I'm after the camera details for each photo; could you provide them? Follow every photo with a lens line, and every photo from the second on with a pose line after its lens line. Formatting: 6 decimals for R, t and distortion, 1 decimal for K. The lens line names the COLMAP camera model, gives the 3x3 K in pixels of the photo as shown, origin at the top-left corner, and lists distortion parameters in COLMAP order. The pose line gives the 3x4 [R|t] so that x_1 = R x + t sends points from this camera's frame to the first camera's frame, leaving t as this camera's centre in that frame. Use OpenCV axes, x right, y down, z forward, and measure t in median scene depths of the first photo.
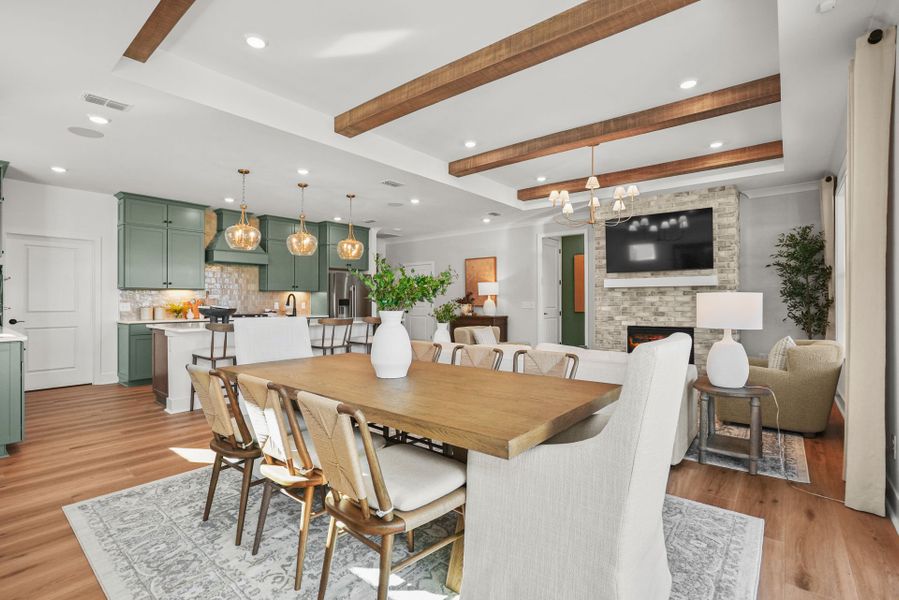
lens RADIAL K [[419.4, 0, 446.3], [0, 419.4, 297.2], [0, 0, 1]] dist [-0.051536, 0.027192]
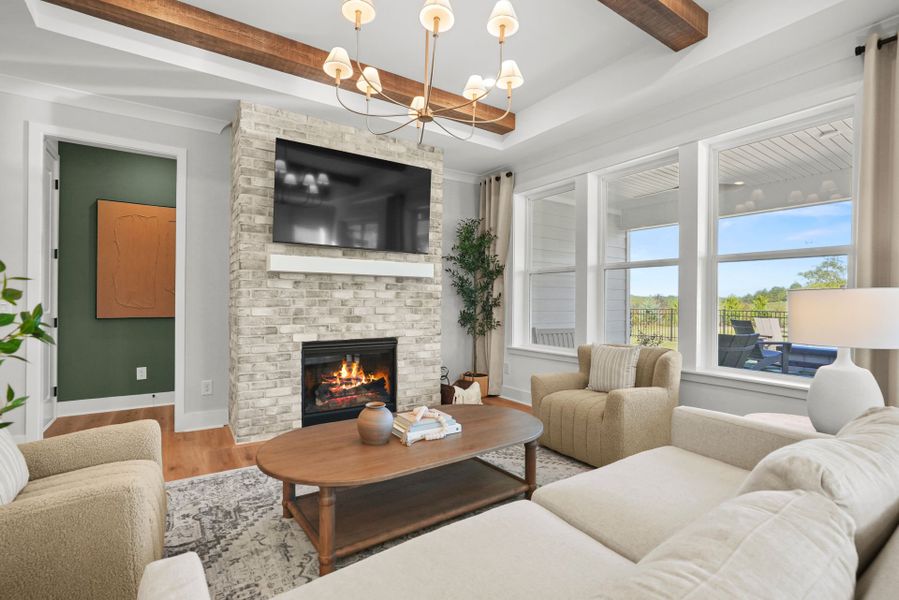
lens RADIAL K [[420.3, 0, 445.8], [0, 420.3, 300.4], [0, 0, 1]] dist [-0.053797, 0.027685]
pose [[0.283176, 0.004096, 0.959059, -0.044957], [-0.017475, 0.999847, 0.000889, 0.009344], [-0.958909, -0.017011, 0.283204, 0.661306]]
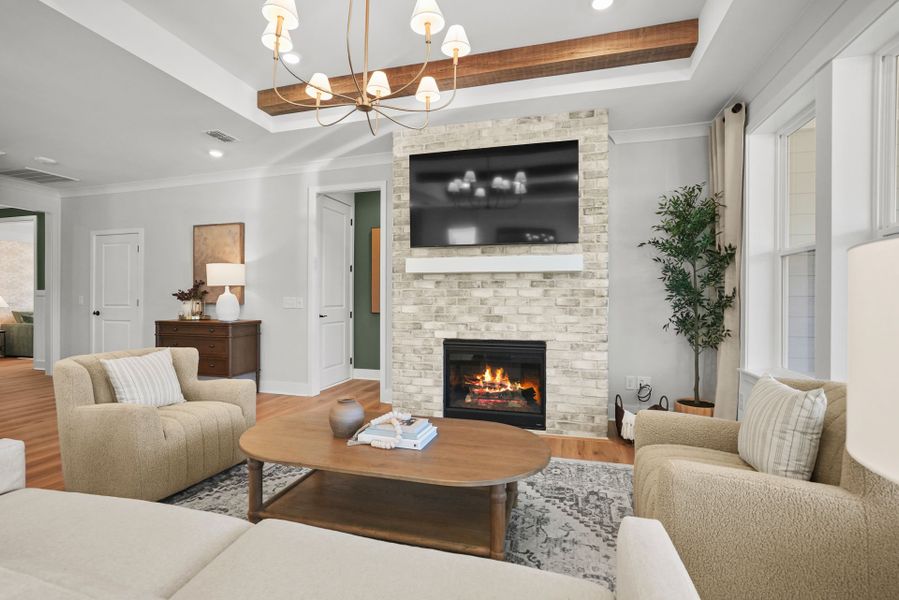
lens RADIAL K [[419.4, 0, 446.3], [0, 419.4, 297.2], [0, 0, 1]] dist [-0.051536, 0.027192]
pose [[0.916439, 0.006746, 0.400118, 0.201755], [-0.009590, 0.999941, 0.005106, 0.007205], [-0.400060, -0.008516, 0.916449, 0.455059]]
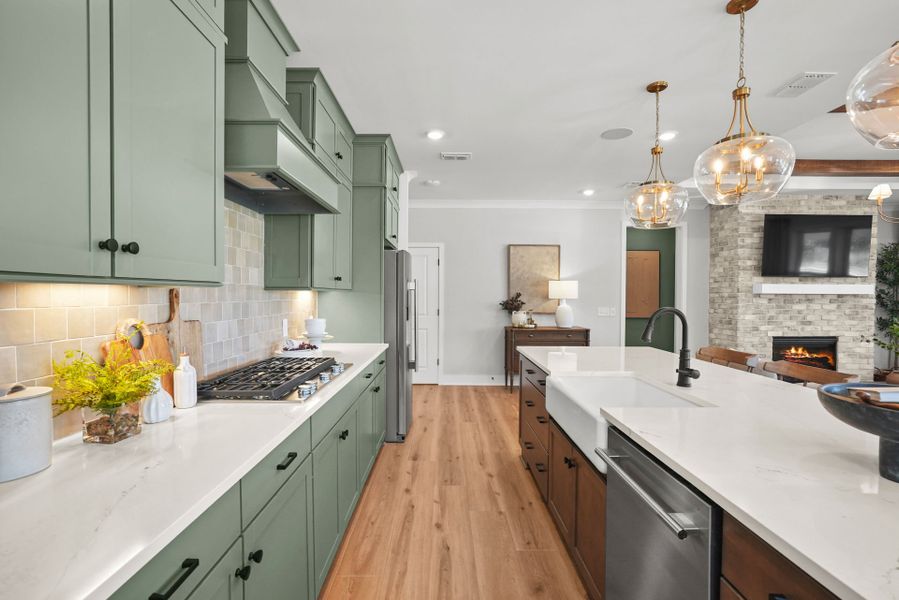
lens RADIAL K [[420.3, 0, 445.8], [0, 420.3, 300.4], [0, 0, 1]] dist [-0.053797, 0.027685]
pose [[0.769230, -0.001973, 0.638969, -0.669629], [-0.013257, 0.999731, 0.019046, -0.016343], [-0.638834, -0.023121, 0.768997, 0.774699]]
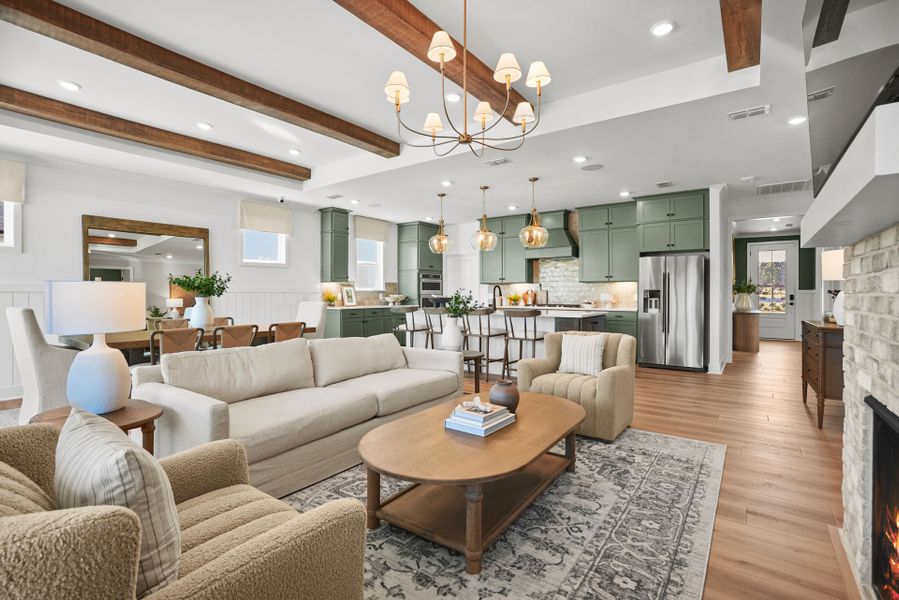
lens RADIAL K [[419.4, 0, 446.3], [0, 419.4, 297.2], [0, 0, 1]] dist [-0.051536, 0.027192]
pose [[0.053424, 0.012749, -0.998491, 0.670666], [0.007585, 0.999884, 0.013173, 0.006301], [0.998543, -0.008278, 0.053321, 0.732593]]
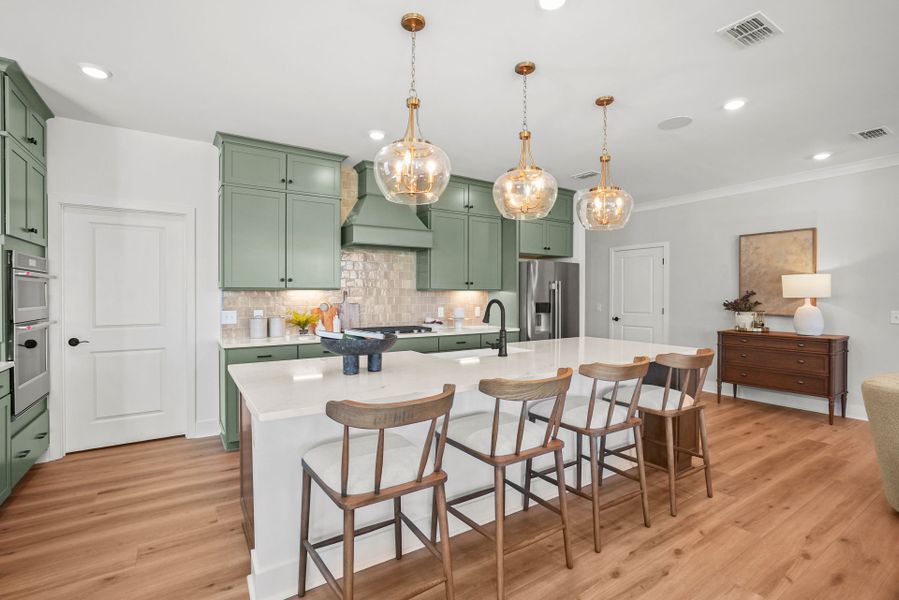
lens RADIAL K [[419.4, 0, 446.3], [0, 419.4, 297.2], [0, 0, 1]] dist [-0.051536, 0.027192]
pose [[0.955267, 0.005582, -0.295693, -0.254298], [-0.000974, 0.999876, 0.015729, -0.017264], [0.295744, -0.014737, 0.955153, 0.461041]]
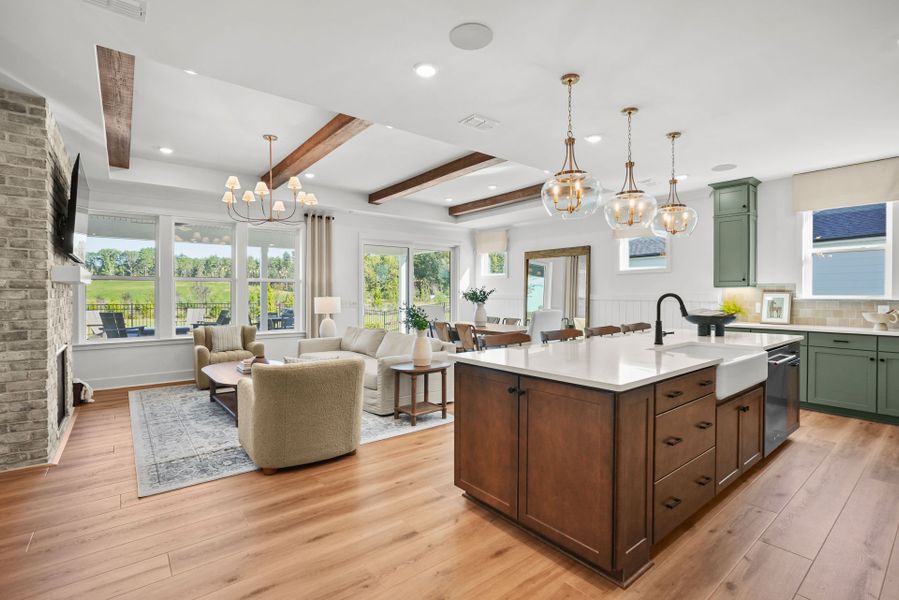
lens RADIAL K [[419.4, 0, 446.3], [0, 419.4, 297.2], [0, 0, 1]] dist [-0.051536, 0.027192]
pose [[-0.978843, 0.001088, 0.204610, -0.183911], [0.000736, 0.999998, -0.001797, -0.002558], [-0.204611, -0.001609, -0.978842, 1.429544]]
